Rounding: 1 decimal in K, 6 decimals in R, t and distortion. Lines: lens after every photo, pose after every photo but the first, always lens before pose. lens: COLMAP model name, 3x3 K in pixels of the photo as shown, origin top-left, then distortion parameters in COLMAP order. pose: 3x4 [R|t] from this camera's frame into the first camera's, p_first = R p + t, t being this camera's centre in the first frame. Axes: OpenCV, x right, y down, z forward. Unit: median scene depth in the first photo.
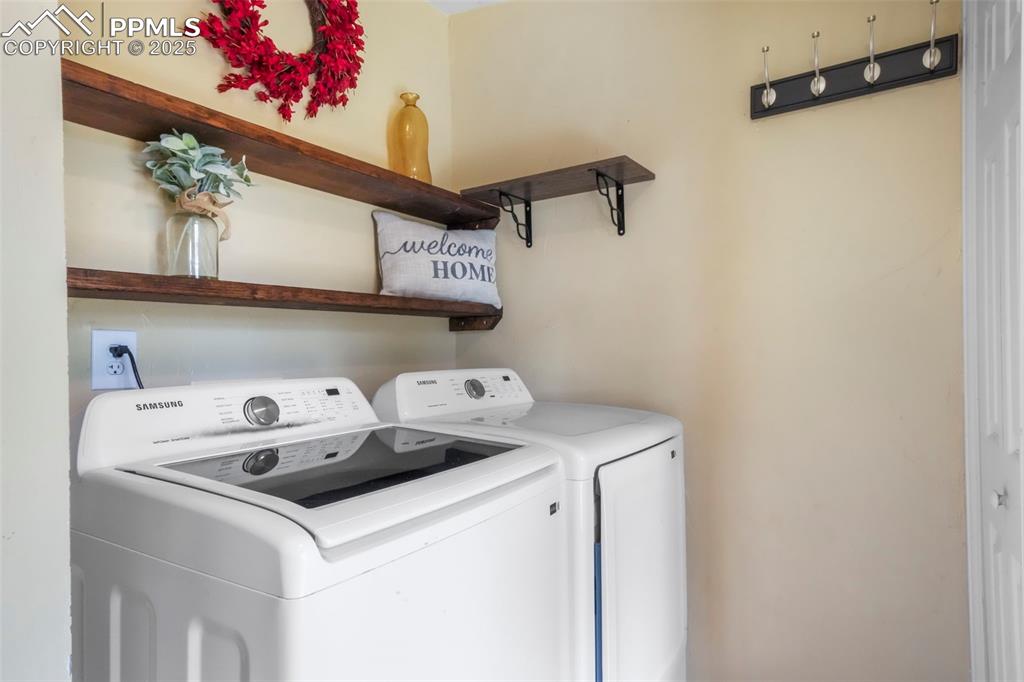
lens RADIAL K [[555.1, 0, 514.3], [0, 555.1, 354.6], [0, 0, 1]] dist [0.021630, -0.000722]
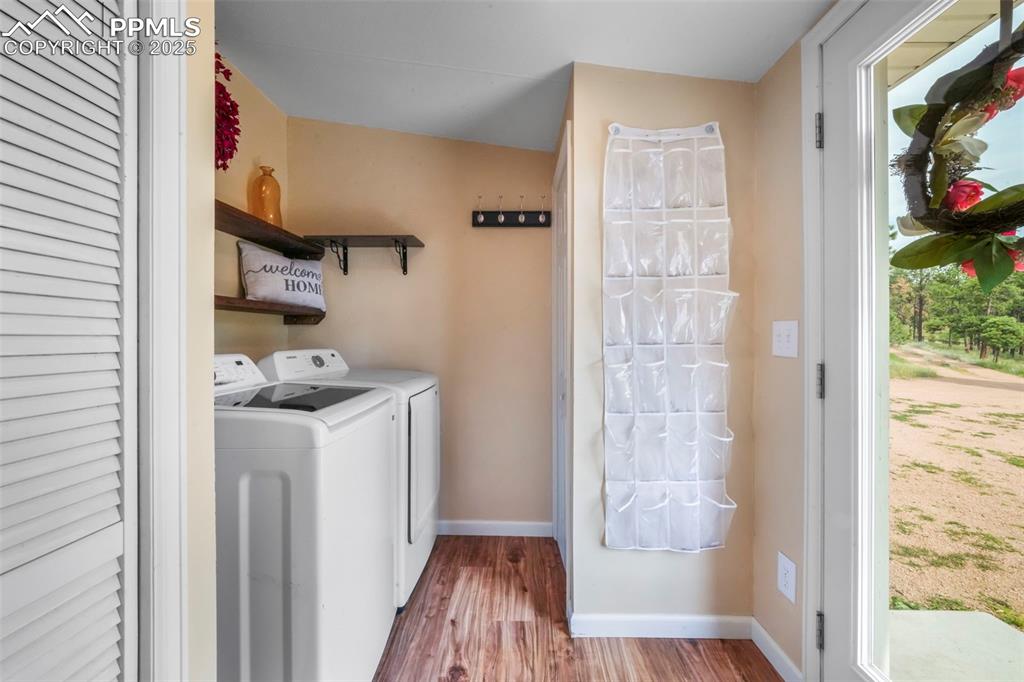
lens RADIAL K [[450.5, 0, 504.1], [0, 450.5, 339.4], [0, 0, 1]] dist [0.006891, -0.000141]
pose [[0.840689, 0.011640, 0.541393, -0.310119], [-0.007006, 0.999919, -0.010620, 0.006915], [-0.541473, 0.005135, 0.840702, -0.376467]]
